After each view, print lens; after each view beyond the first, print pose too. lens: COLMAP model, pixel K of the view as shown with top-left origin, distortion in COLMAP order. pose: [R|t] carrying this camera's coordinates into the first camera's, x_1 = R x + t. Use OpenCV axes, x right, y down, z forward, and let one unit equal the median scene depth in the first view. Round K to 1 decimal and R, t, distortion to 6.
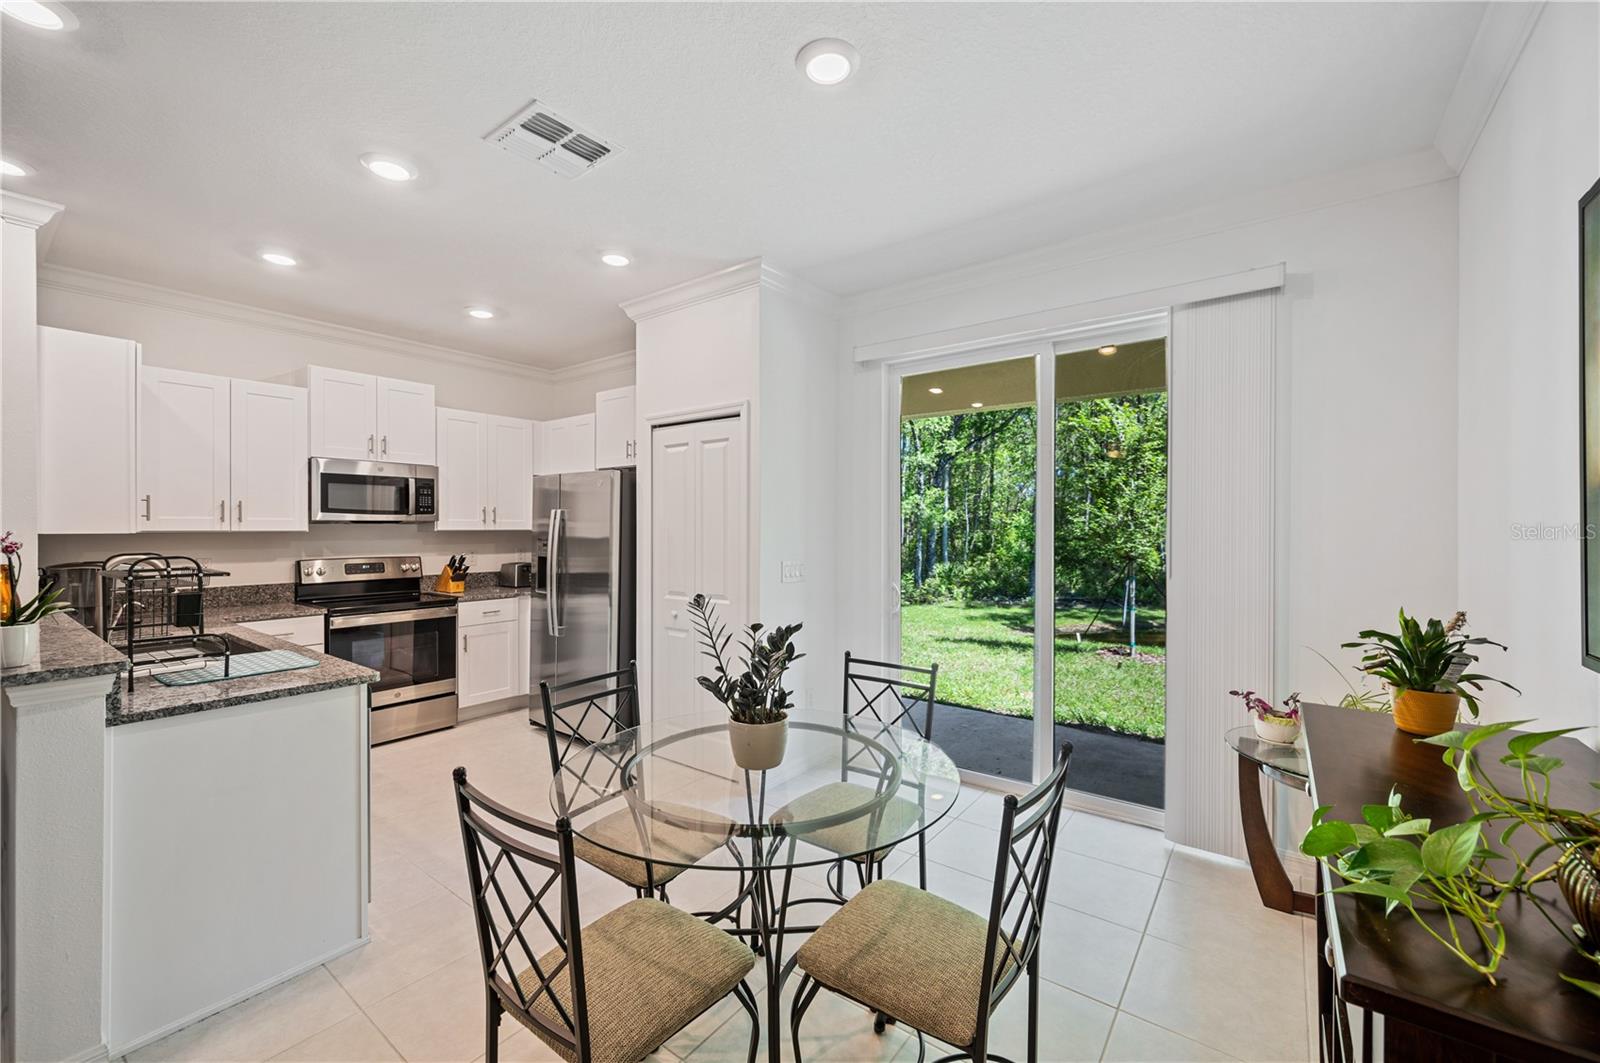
lens RADIAL K [[638.7, 0, 802.2], [0, 638.7, 540.2], [0, 0, 1]] dist [0.000148, 0.000054]
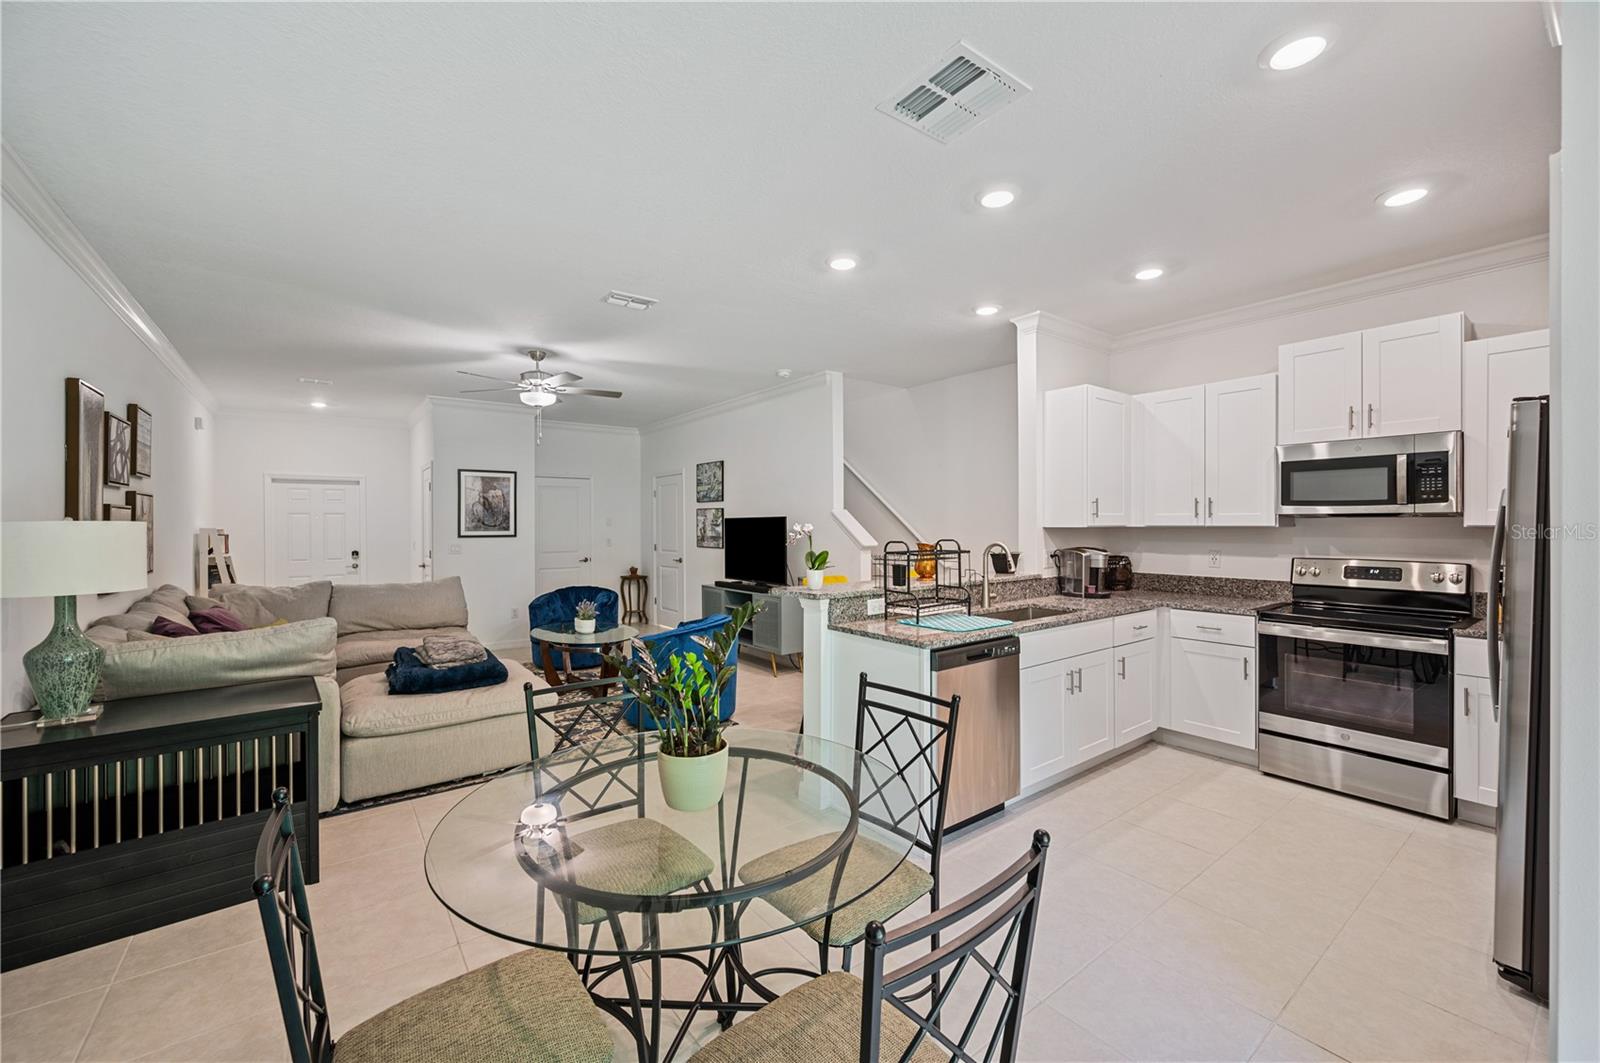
lens RADIAL K [[635.2, 0, 800.4], [0, 635.2, 520.6], [0, 0, 1]] dist [0.000061, 0.000118]
pose [[-0.267898, -0.006062, -0.963428, 0.287283], [-0.017786, 0.999841, -0.001346, -0.008304], [0.963283, 0.016775, -0.267963, 0.558332]]
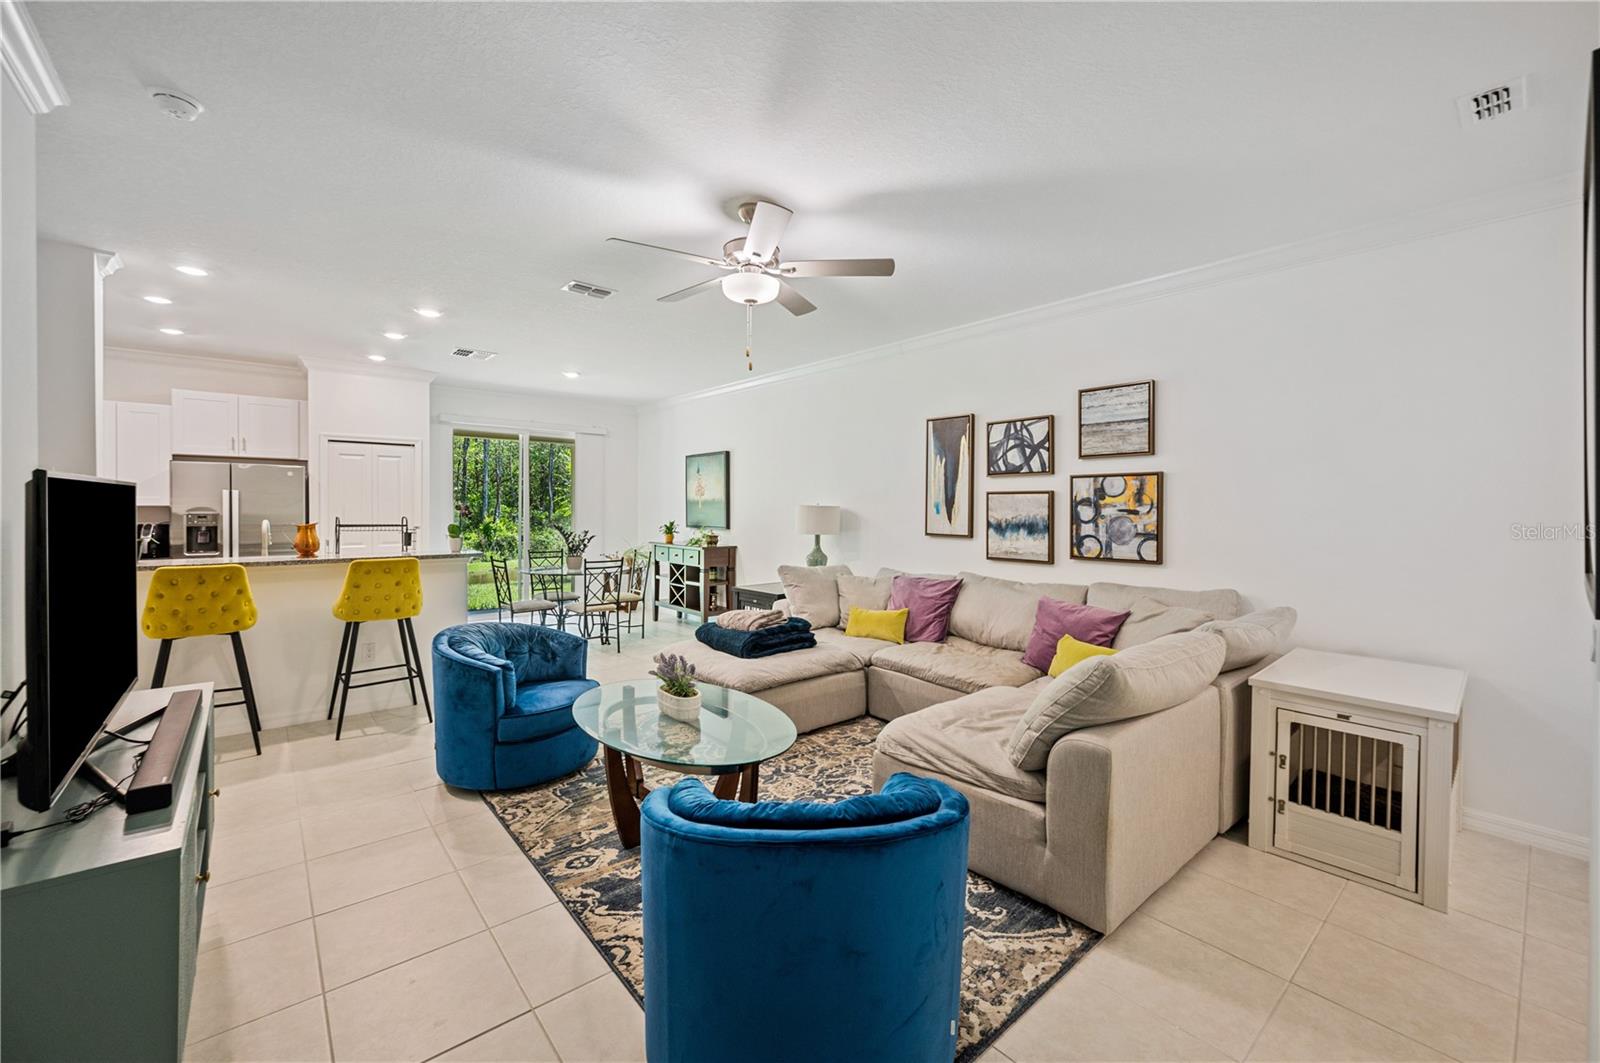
lens RADIAL K [[639.5, 0, 794.7], [0, 639.5, 522.6], [0, 0, 1]] dist [-0.002311, -0.000151]
pose [[0.220357, -0.024142, 0.975121, -1.409168], [0.014933, 0.999660, 0.021374, 0.009539], [-0.975305, 0.009852, 0.220642, -0.443323]]
